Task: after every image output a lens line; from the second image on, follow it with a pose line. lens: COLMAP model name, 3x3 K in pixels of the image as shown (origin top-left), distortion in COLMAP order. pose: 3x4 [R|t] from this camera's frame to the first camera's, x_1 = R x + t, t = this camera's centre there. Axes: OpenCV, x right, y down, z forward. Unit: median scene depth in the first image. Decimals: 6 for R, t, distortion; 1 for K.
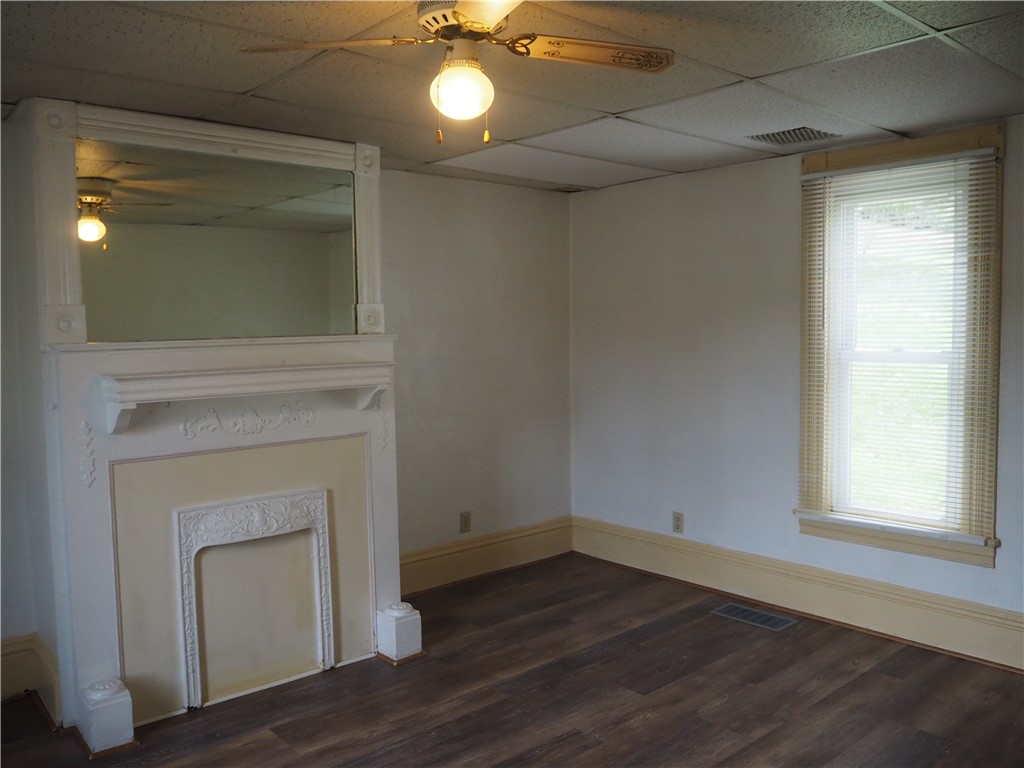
lens RADIAL K [[845.5, 0, 512.6], [0, 845.5, 394.3], [0, 0, 1]] dist [-0.054242, -0.001633]
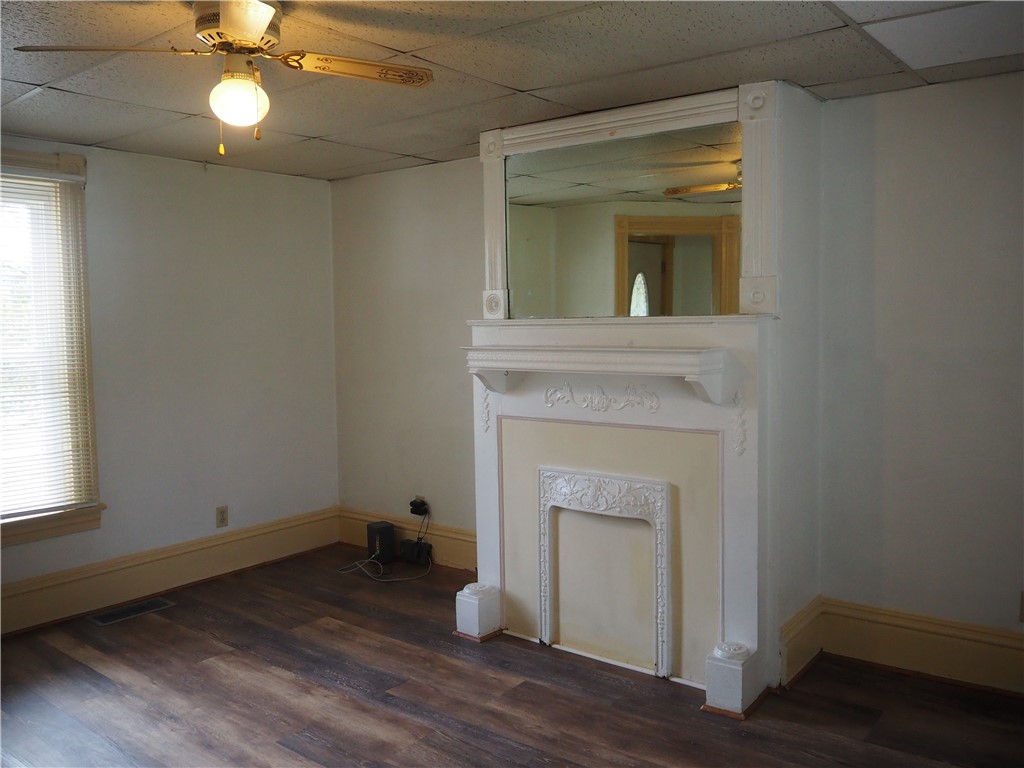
lens RADIAL K [[839.1, 0, 512.0], [0, 839.1, 384.0], [0, 0, 1]] dist [-0.054728, -0.000331]
pose [[0.184798, 0.093109, -0.978356, 0.669004], [-0.066695, 0.994395, 0.082037, -0.062834], [0.980511, 0.050091, 0.189972, 0.701504]]
